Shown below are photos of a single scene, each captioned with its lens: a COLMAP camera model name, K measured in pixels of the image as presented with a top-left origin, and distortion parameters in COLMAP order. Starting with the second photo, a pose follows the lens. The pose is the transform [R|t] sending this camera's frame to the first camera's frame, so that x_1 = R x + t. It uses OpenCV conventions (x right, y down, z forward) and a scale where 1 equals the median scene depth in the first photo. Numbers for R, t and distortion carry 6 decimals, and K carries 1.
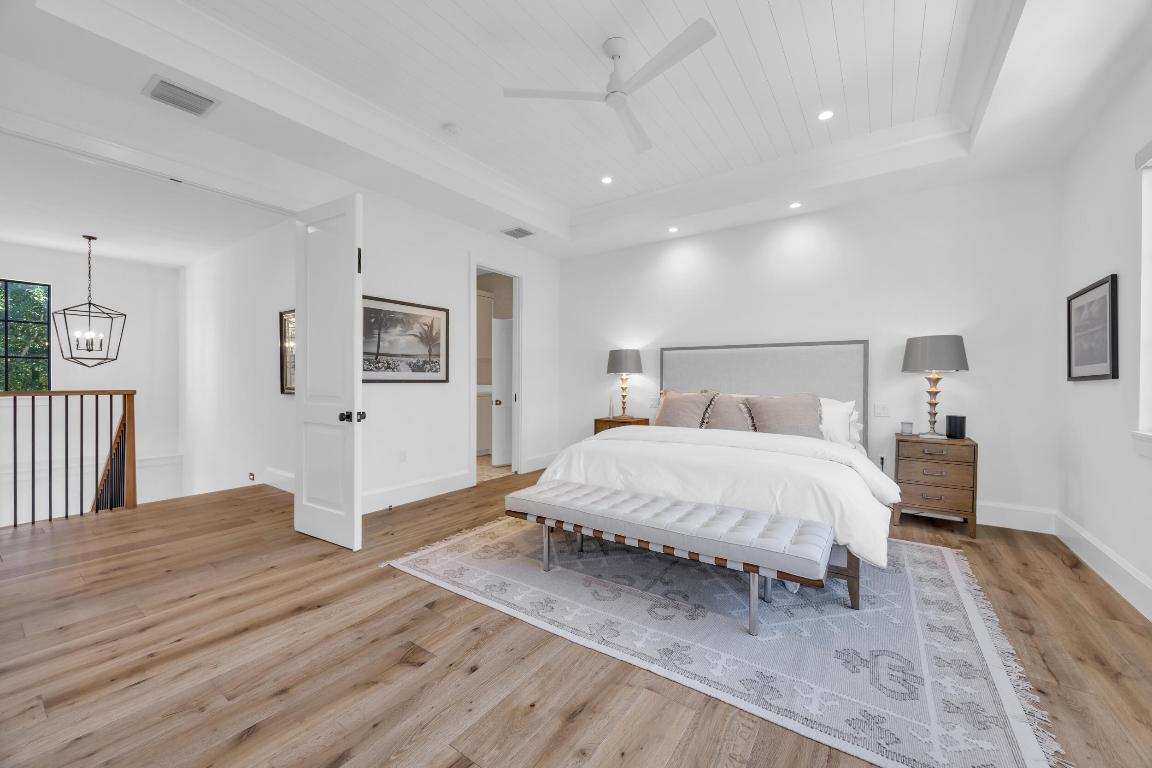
lens RADIAL K [[442.2, 0, 574.7], [0, 442.2, 377.7], [0, 0, 1]] dist [-0.007782, -0.000083]
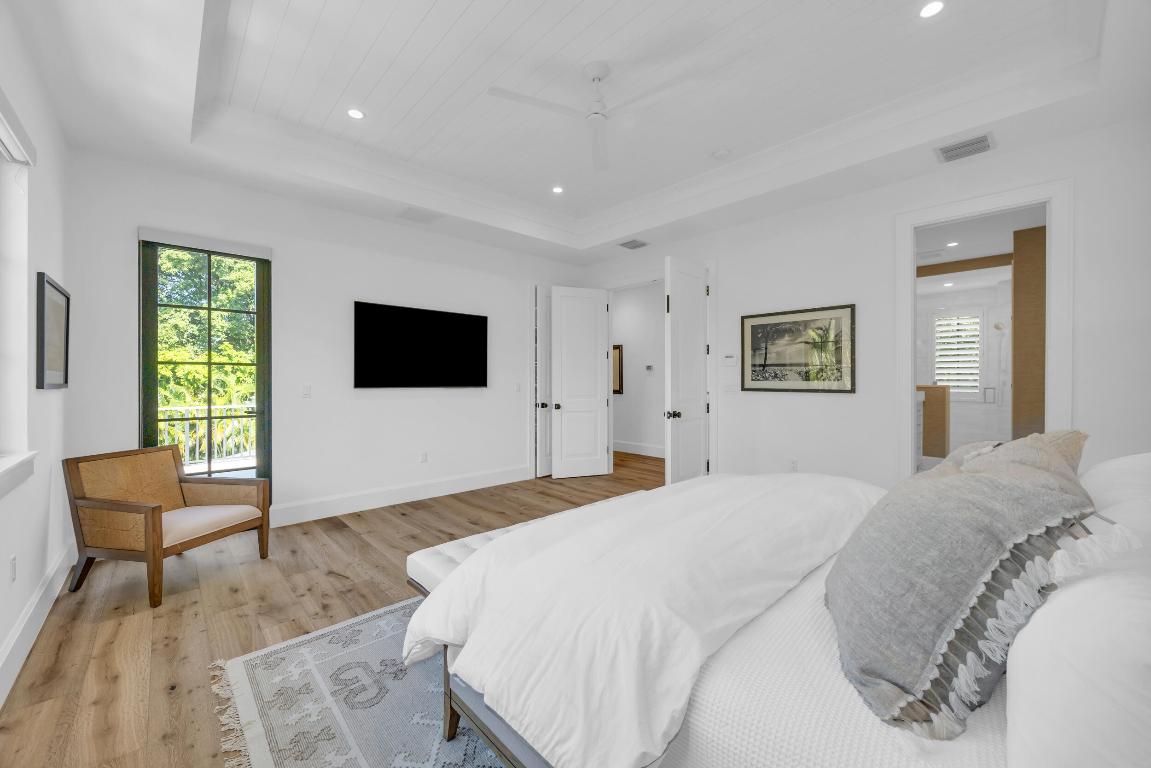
lens RADIAL K [[444.1, 0, 575.5], [0, 444.1, 384.0], [0, 0, 1]] dist [-0.000549, -0.000231]
pose [[-0.211804, 0.006858, -0.977288, 0.732994], [0.005527, 0.999968, 0.005820, -0.015779], [0.977297, -0.004168, -0.211835, 0.774020]]
